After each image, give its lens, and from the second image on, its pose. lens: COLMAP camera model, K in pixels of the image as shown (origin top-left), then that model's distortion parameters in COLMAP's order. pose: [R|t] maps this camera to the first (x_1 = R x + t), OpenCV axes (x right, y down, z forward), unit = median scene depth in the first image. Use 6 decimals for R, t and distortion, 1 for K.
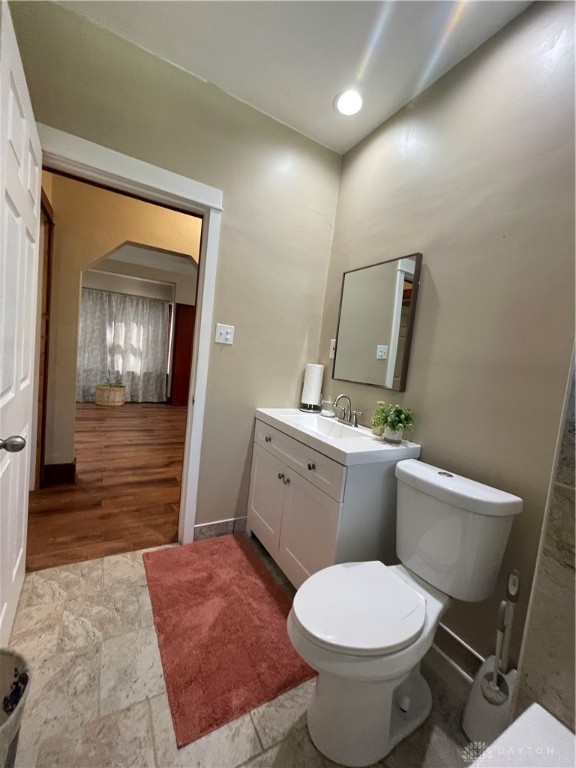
lens RADIAL K [[308.3, 0, 281.4], [0, 308.3, 382.6], [0, 0, 1]] dist [-0.001762, -0.000032]
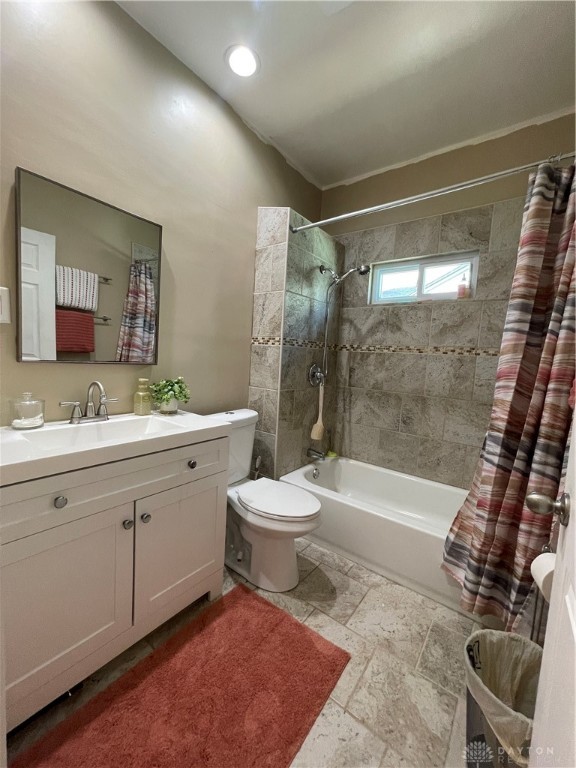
lens RADIAL K [[308.3, 0, 281.3], [0, 308.3, 382.5], [0, 0, 1]] dist [-0.001762, -0.000032]
pose [[-0.385879, -0.195050, 0.901695, -0.846308], [-0.023633, 0.979163, 0.201694, -0.159533], [-0.922247, 0.056520, -0.382448, 1.226504]]
